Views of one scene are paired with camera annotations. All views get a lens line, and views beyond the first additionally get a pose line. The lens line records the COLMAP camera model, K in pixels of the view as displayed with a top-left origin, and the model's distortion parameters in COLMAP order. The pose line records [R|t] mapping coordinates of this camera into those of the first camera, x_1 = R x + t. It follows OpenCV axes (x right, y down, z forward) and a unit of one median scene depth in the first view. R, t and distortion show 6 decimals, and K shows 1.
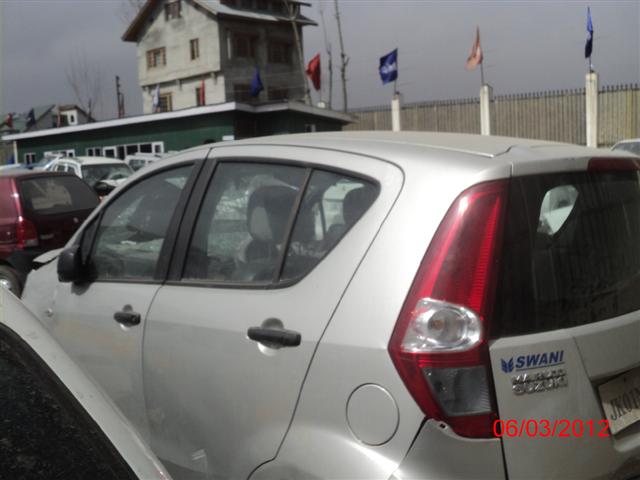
lens RADIAL K [[649.1, 0, 318.8], [0, 649.1, 224.6], [0, 0, 1]] dist [-0.186181, 0.205381]
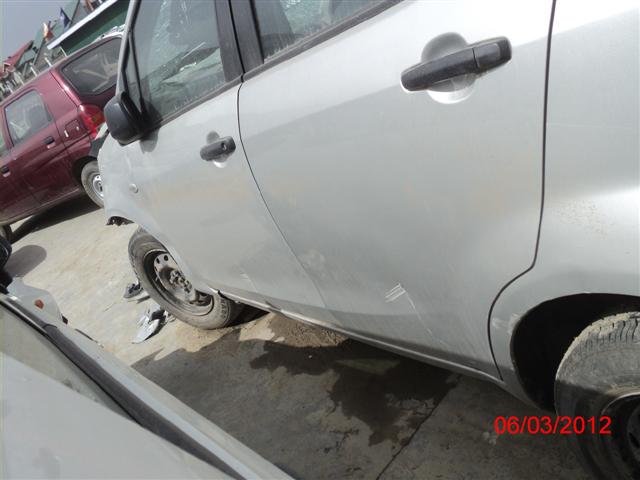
lens RADIAL K [[649.1, 0, 318.8], [0, 649.1, 224.6], [0, 0, 1]] dist [-0.186181, 0.205381]
pose [[0.909410, -0.355258, -0.216251, -0.082354], [0.405347, 0.873487, 0.269657, 0.077639], [0.093094, -0.332885, 0.938361, 0.345394]]
